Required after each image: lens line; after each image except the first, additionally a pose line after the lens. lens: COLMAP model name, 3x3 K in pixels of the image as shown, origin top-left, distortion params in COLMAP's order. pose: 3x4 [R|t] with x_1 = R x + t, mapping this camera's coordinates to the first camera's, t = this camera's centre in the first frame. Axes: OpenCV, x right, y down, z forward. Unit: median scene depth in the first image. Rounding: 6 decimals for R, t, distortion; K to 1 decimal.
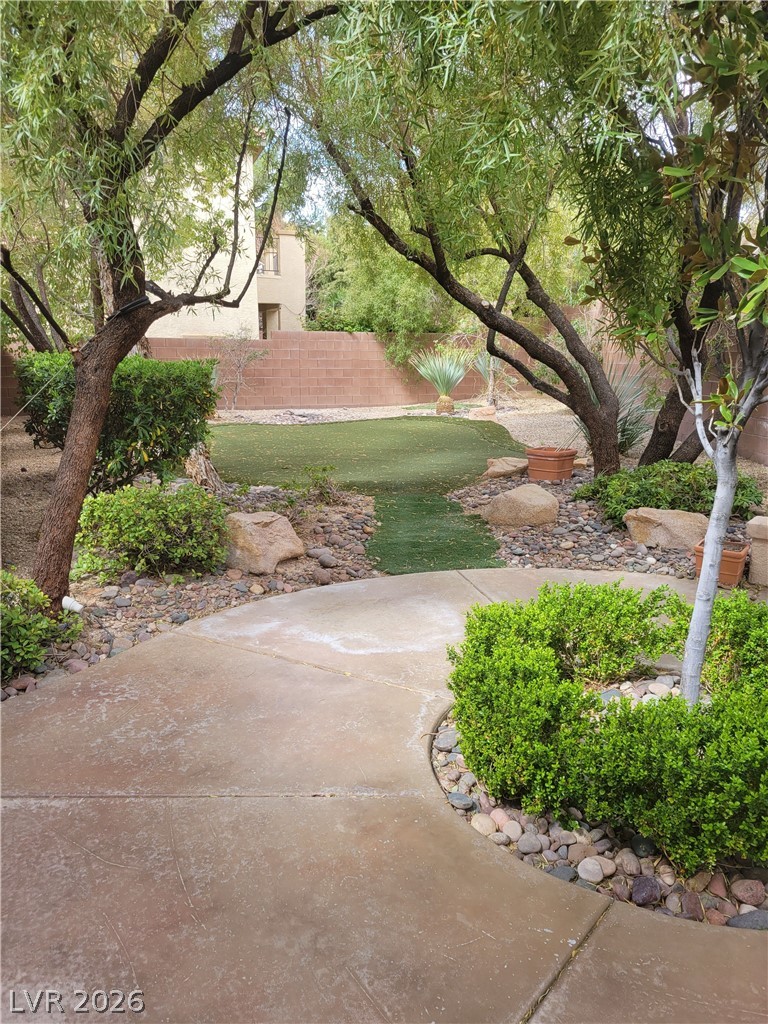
lens RADIAL K [[768.7, 0, 383.1], [0, 768.7, 513.5], [0, 0, 1]] dist [0.048735, -0.029469]
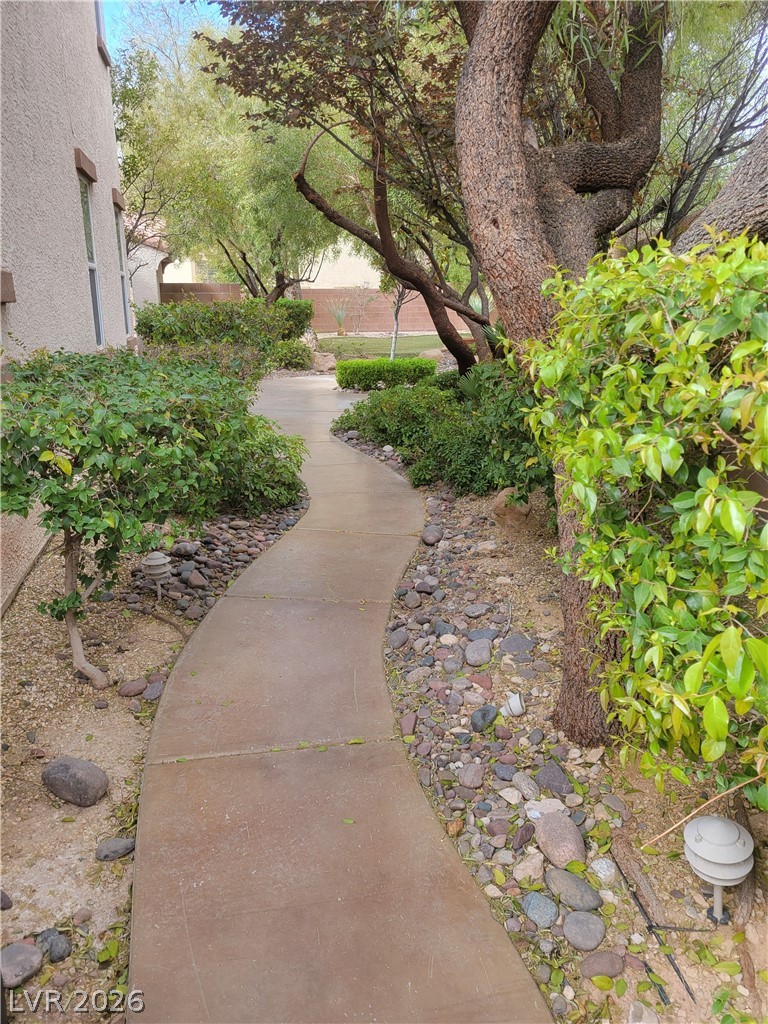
lens RADIAL K [[768.7, 0, 383.6], [0, 768.7, 511.2], [0, 0, 1]] dist [0.048735, -0.029469]
pose [[0.970931, 0.053512, -0.233300, 0.507101], [-0.037952, 0.996776, 0.070686, 0.251531], [0.236330, -0.059778, 0.969832, -1.193444]]
